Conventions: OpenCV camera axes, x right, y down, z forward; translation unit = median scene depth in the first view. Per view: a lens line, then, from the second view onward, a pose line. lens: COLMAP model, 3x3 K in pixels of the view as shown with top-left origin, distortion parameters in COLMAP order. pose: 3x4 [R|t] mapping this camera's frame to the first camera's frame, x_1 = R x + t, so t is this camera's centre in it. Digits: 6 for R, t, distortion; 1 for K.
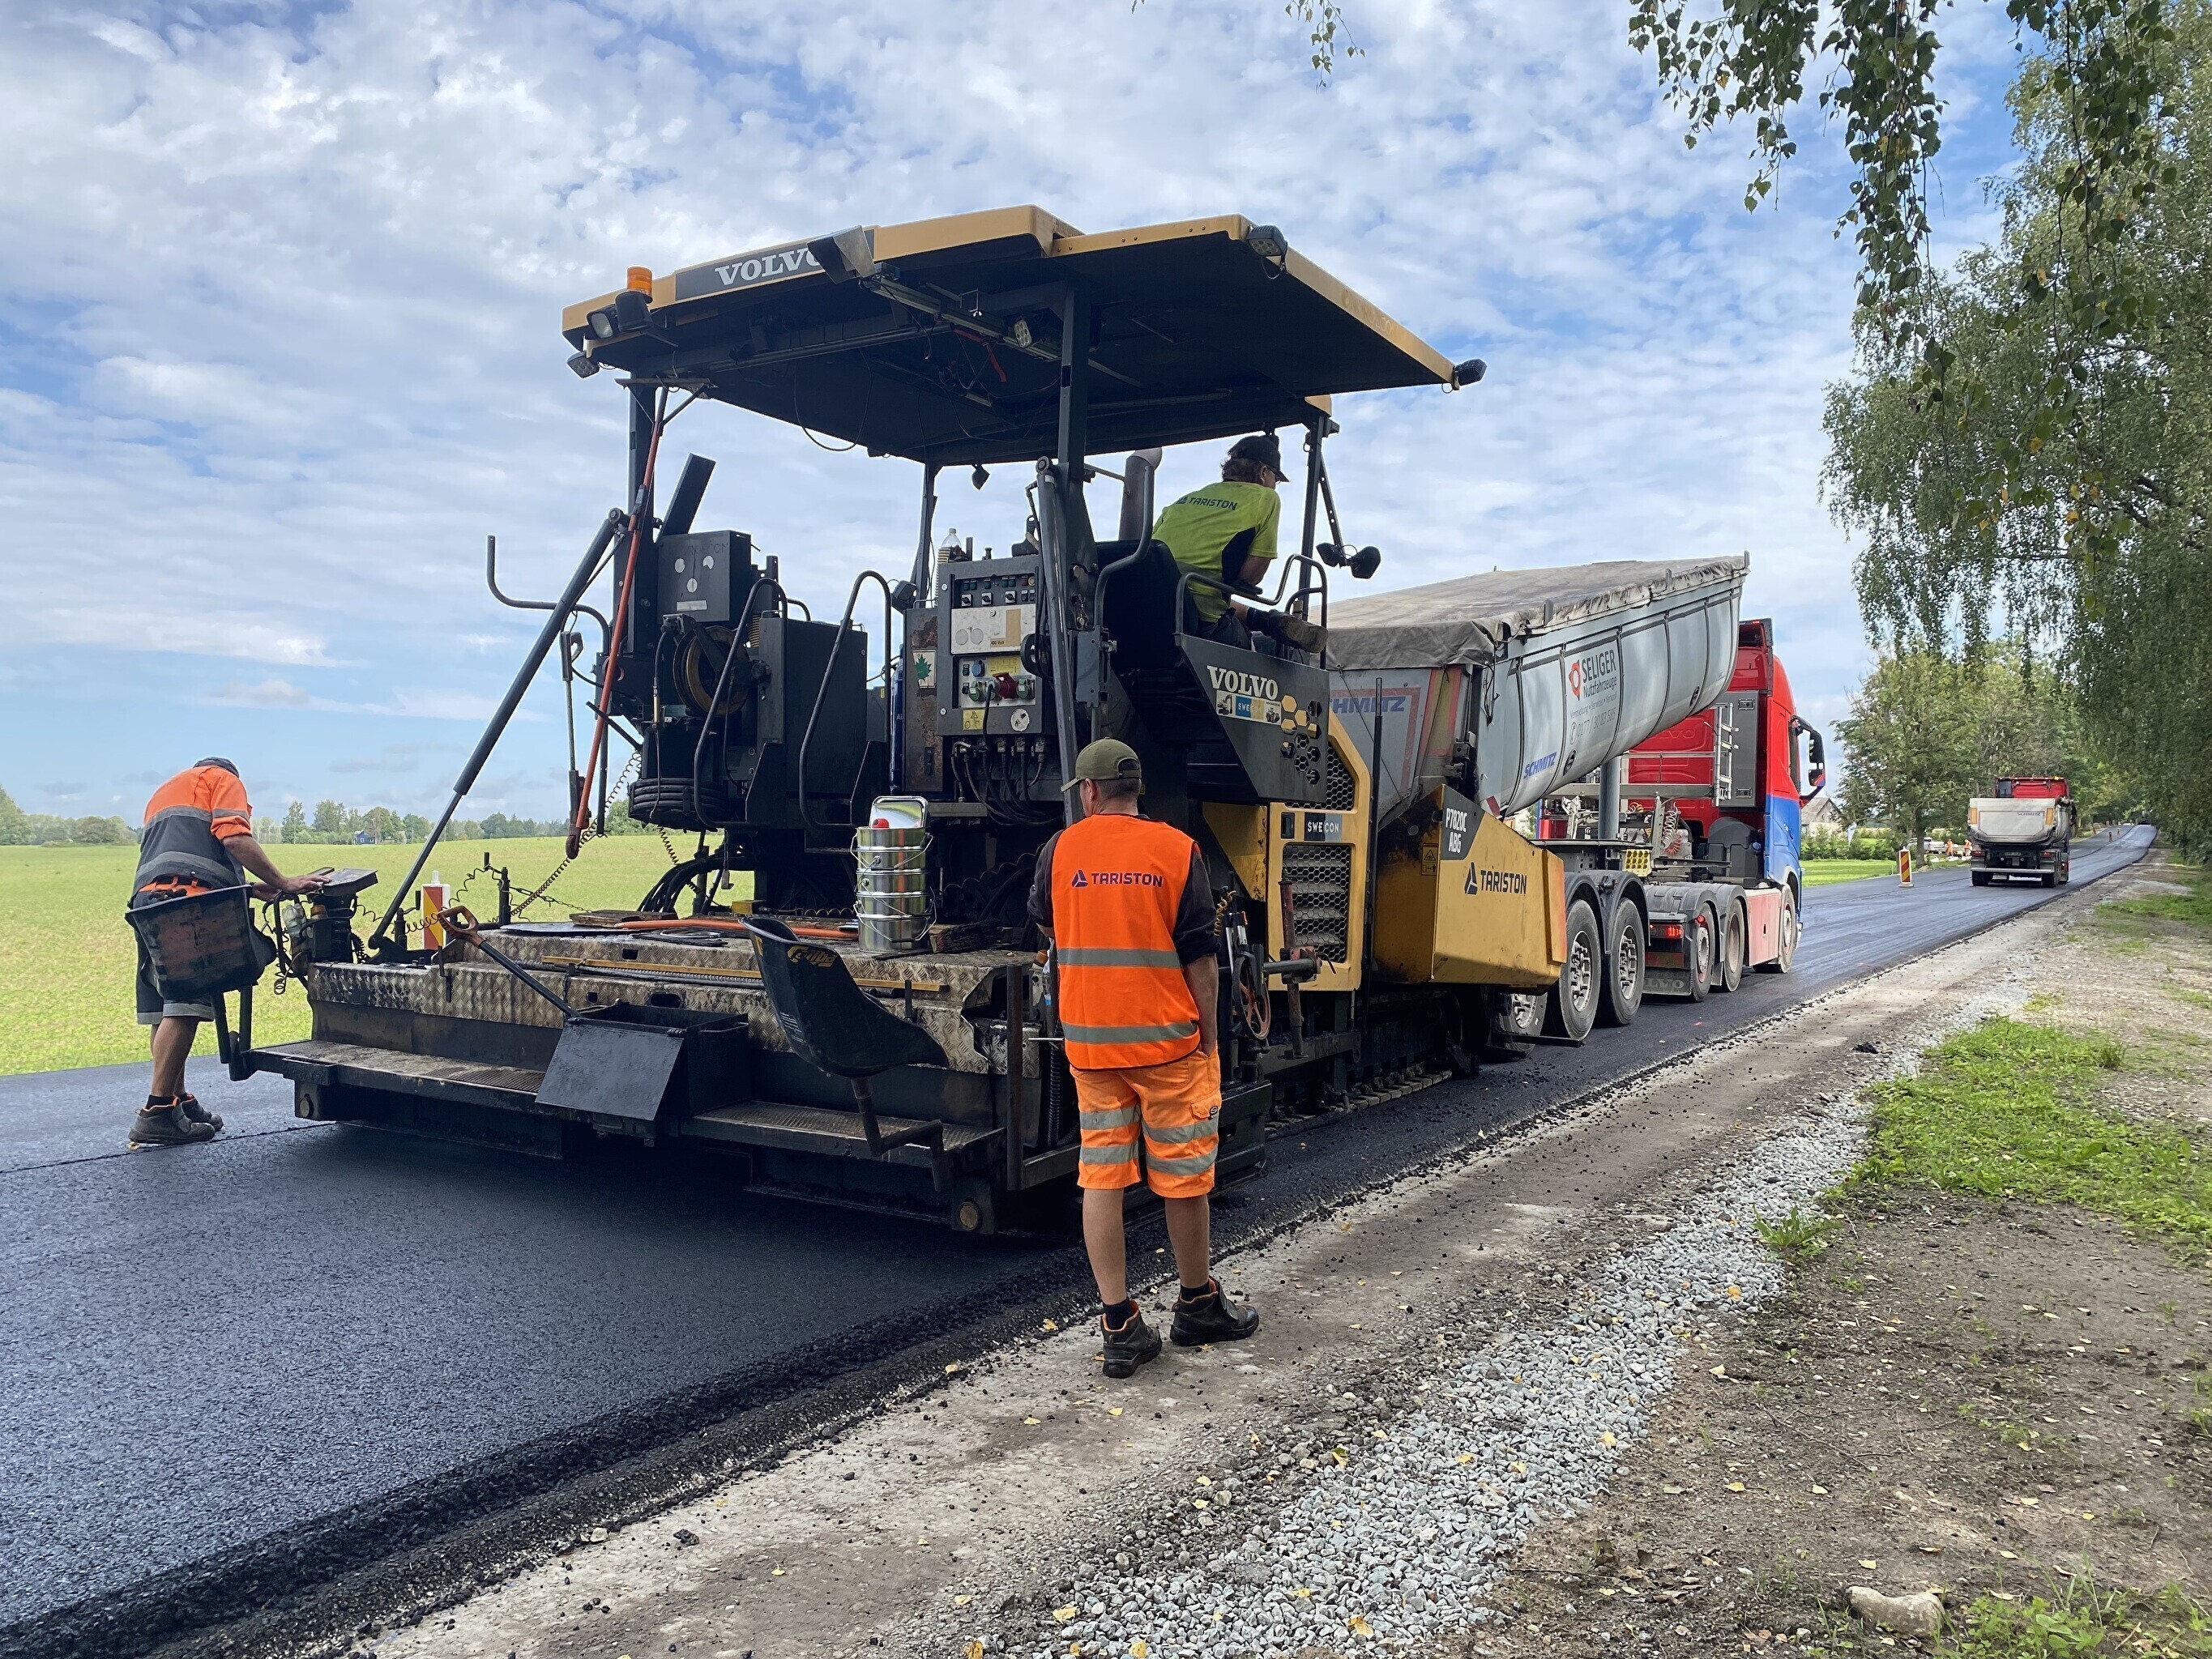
lens RADIAL K [[1691.9, 0, 1101.8], [0, 1691.9, 840.5], [0, 0, 1]] dist [-0.018341, 0.042060]
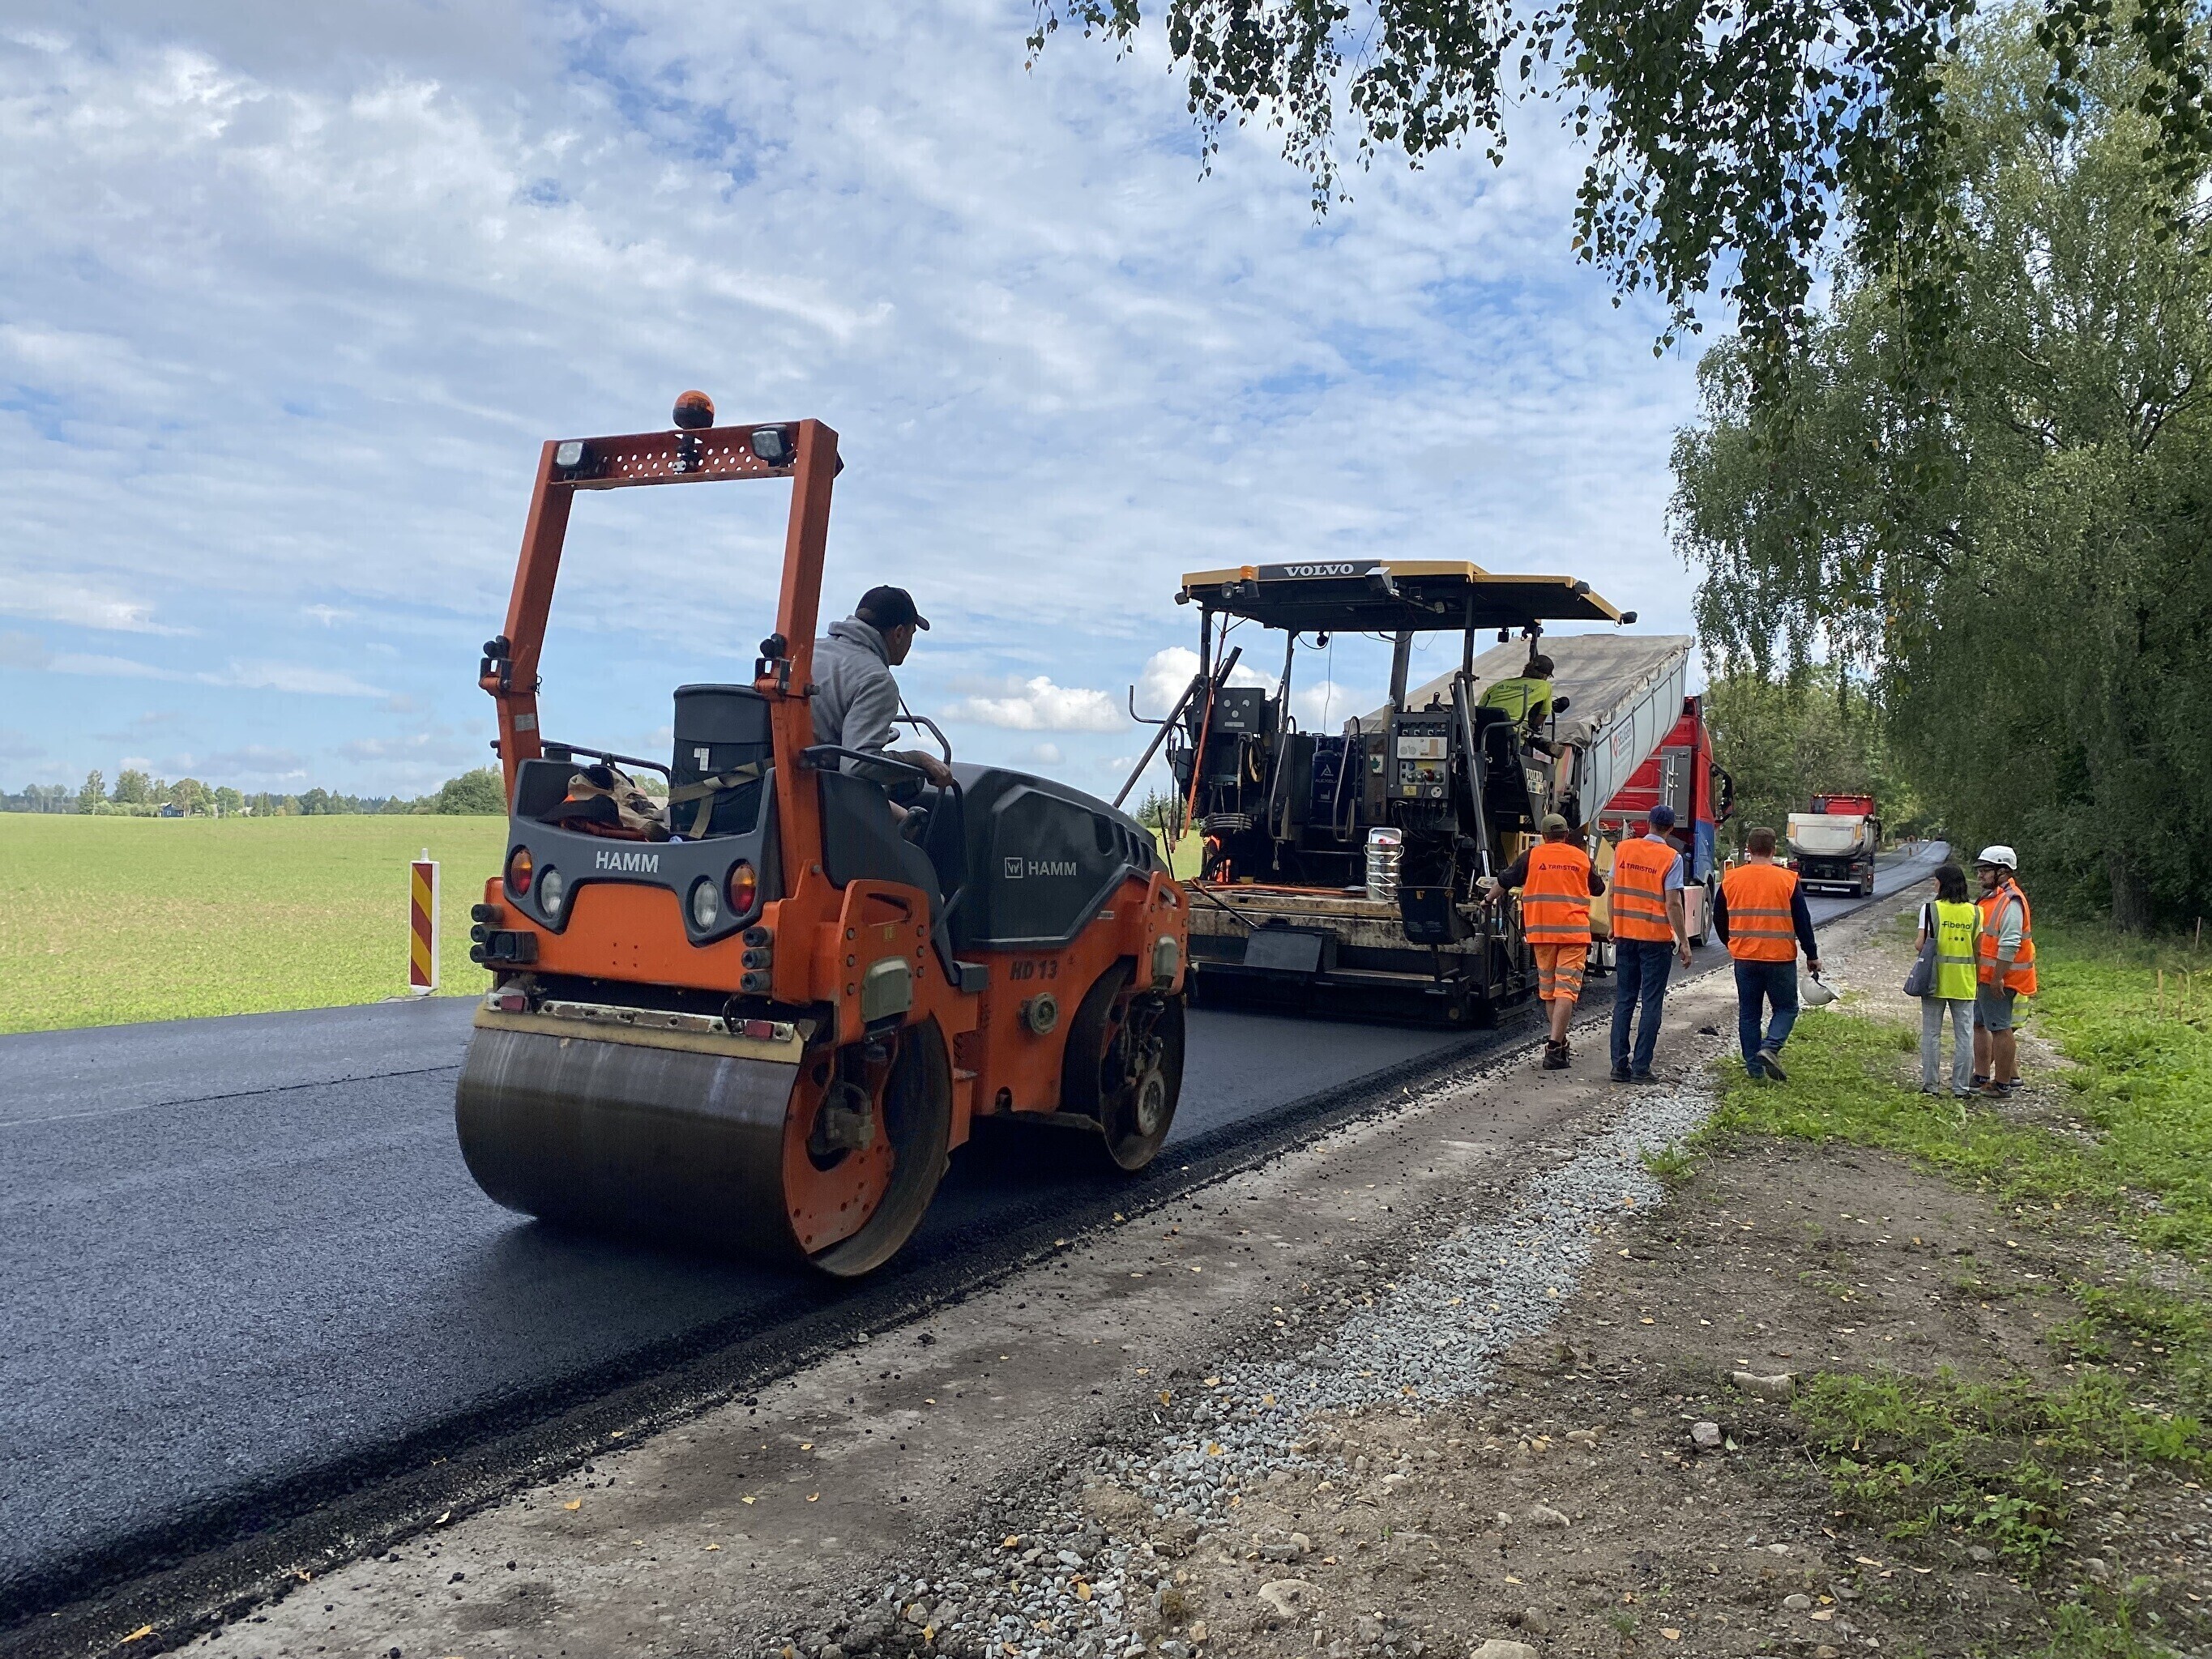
lens RADIAL K [[1700.2, 0, 1110.6], [0, 1700.2, 835.4], [0, 0, 1]] dist [0.004767, -0.004897]
pose [[0.994854, 0.024109, 0.098413, -0.145838], [-0.024205, 0.999707, -0.000218, -0.001413], [-0.098389, -0.002166, 0.995146, -0.238271]]
